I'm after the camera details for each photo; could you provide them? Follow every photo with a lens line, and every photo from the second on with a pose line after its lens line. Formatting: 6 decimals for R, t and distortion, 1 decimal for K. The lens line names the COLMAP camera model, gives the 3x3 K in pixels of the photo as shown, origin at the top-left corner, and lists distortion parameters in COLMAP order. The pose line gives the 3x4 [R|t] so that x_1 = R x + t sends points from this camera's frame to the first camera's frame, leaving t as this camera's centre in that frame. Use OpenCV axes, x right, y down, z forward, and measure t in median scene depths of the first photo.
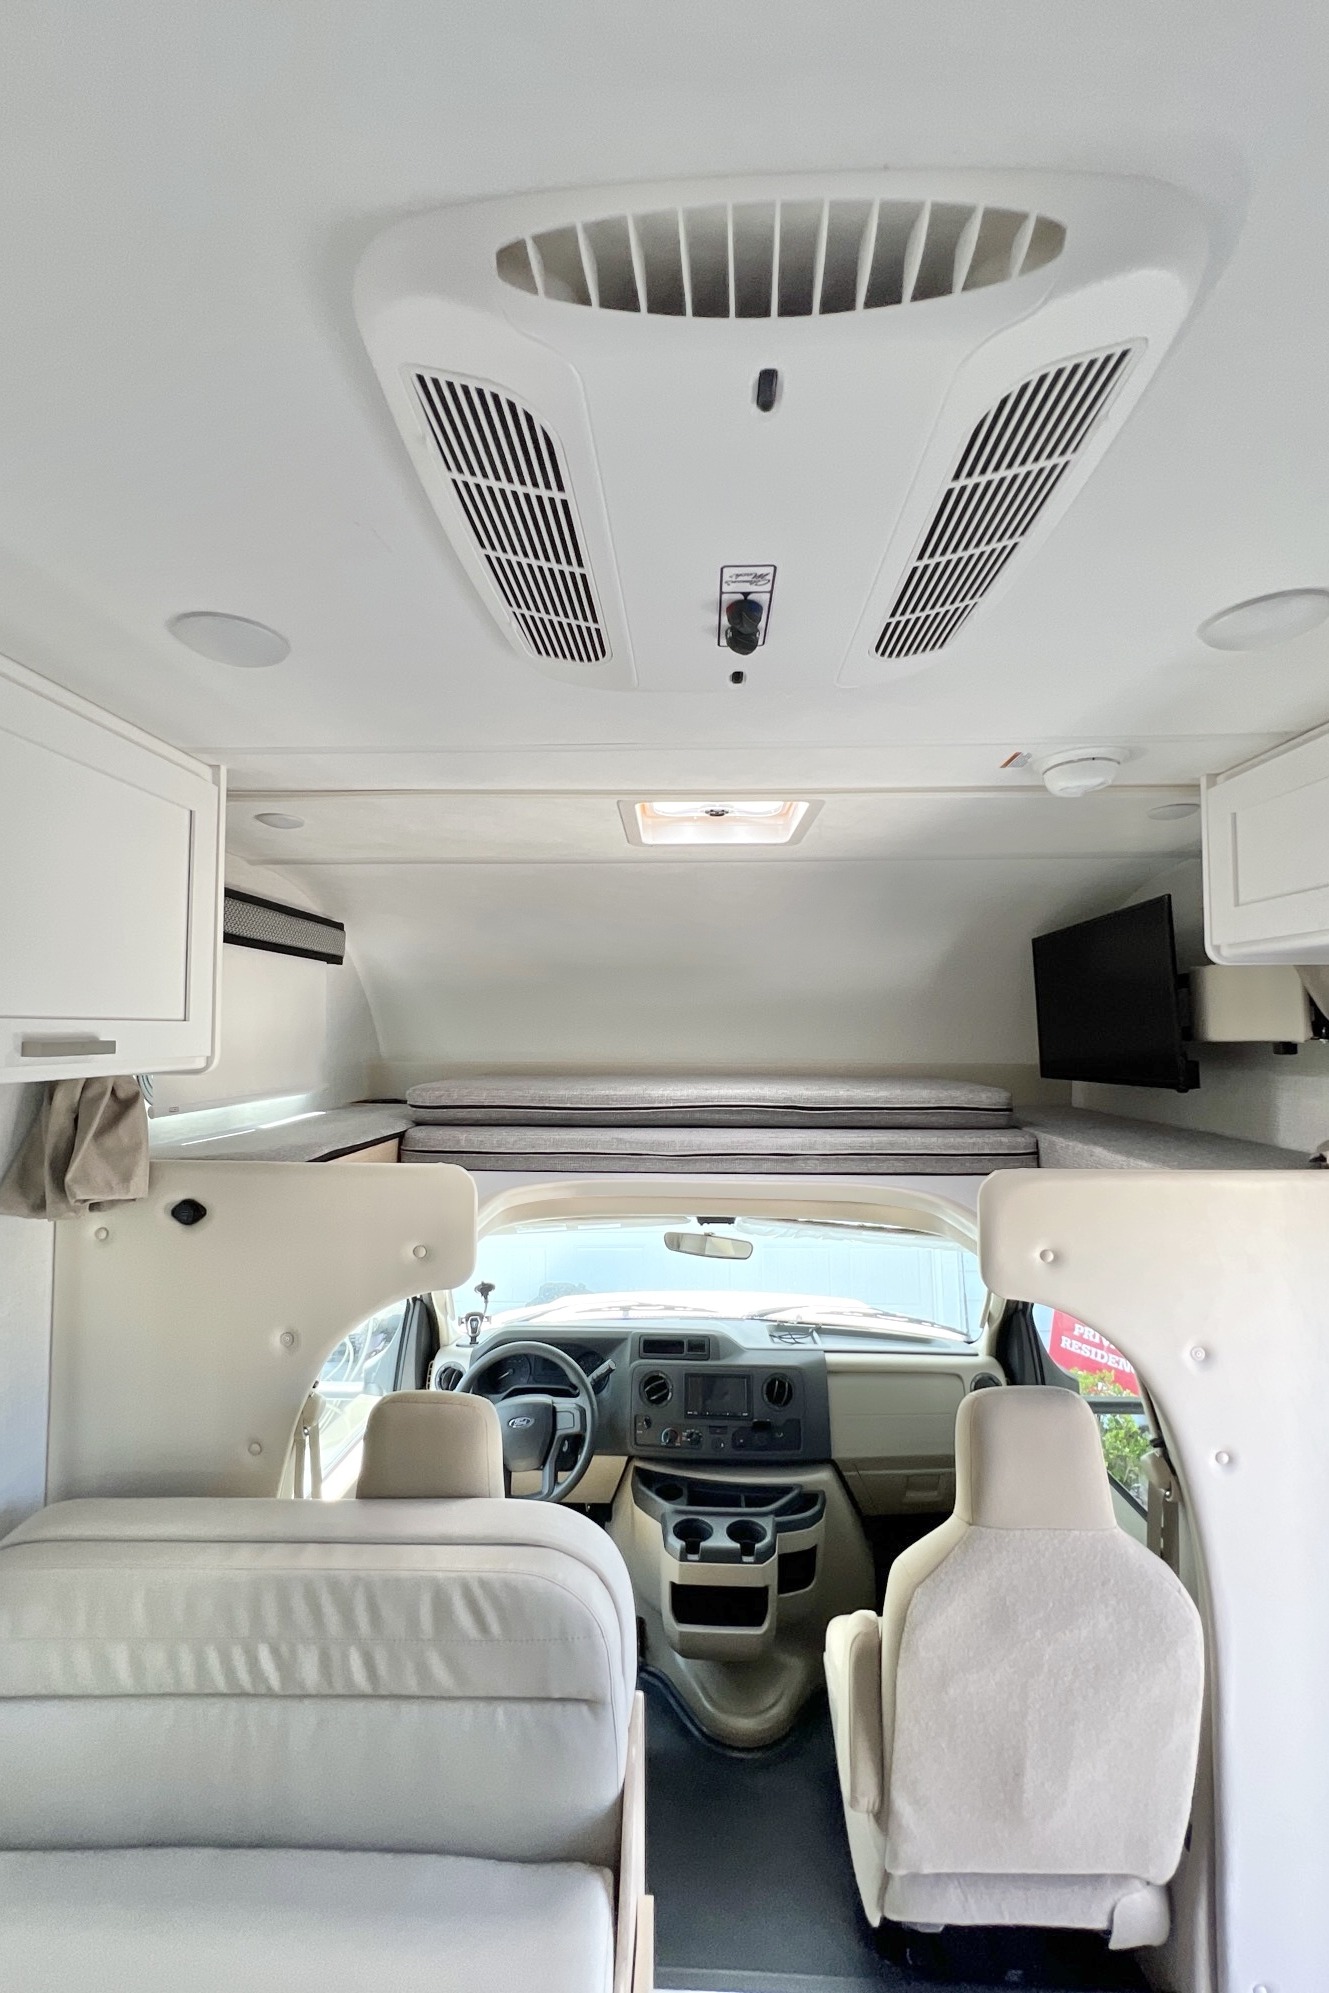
lens RADIAL K [[794.0, 0, 664.5], [0, 794.0, 996.5], [0, 0, 1]] dist [-0.001078, -0.000158]
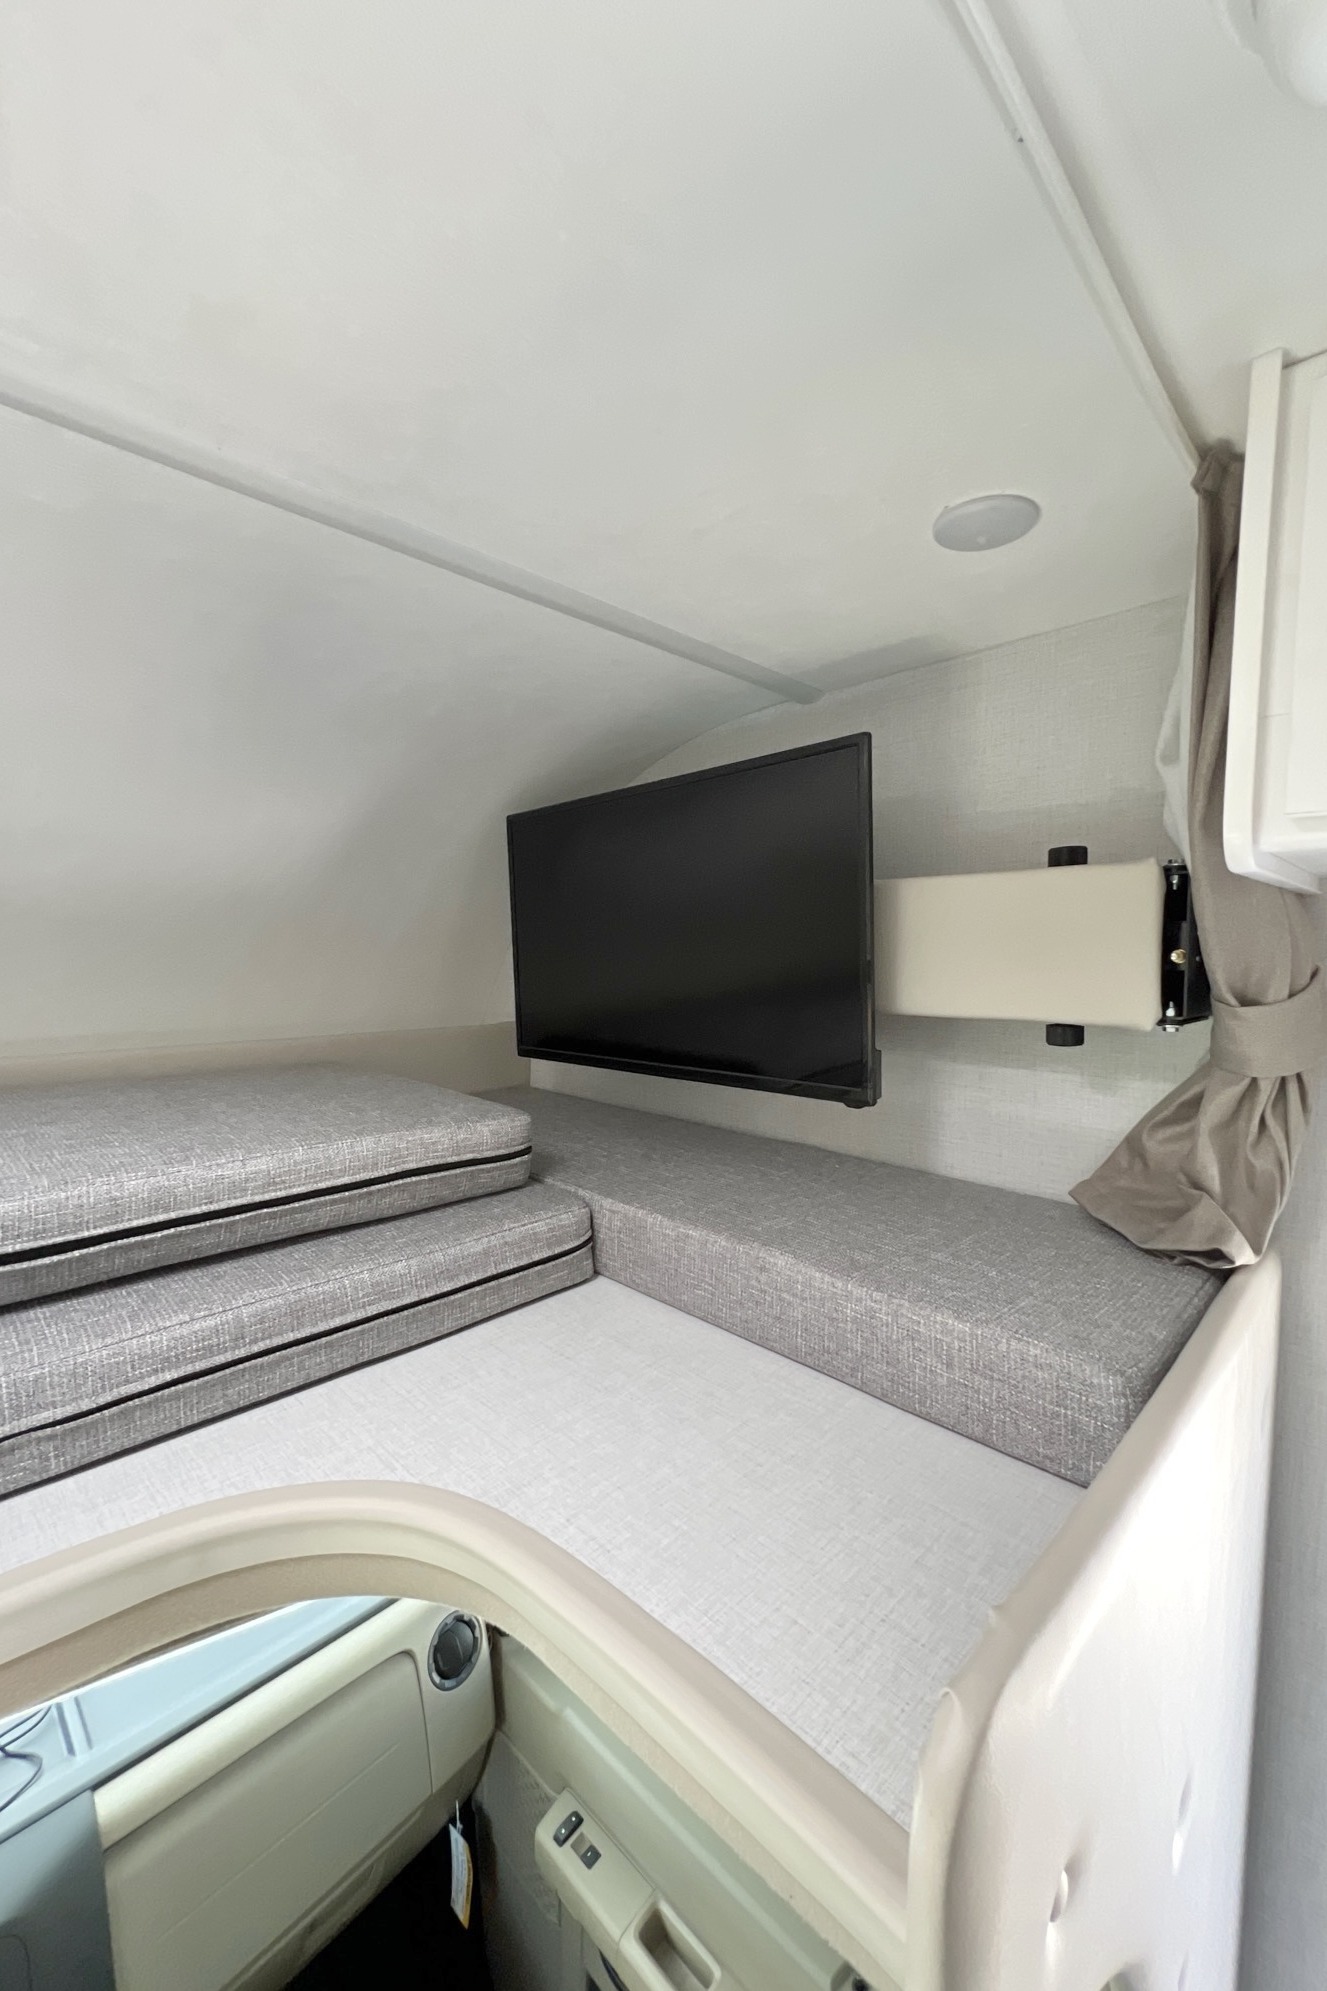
lens RADIAL K [[815.6, 0, 663.5], [0, 815.6, 995.5], [0, 0, 1]] dist [-0.000603, -0.000053]
pose [[0.681990, -0.035162, 0.730515, 0.125260], [-0.041412, 0.995384, 0.086573, -0.000171], [-0.730188, -0.089294, 0.677386, 0.604428]]
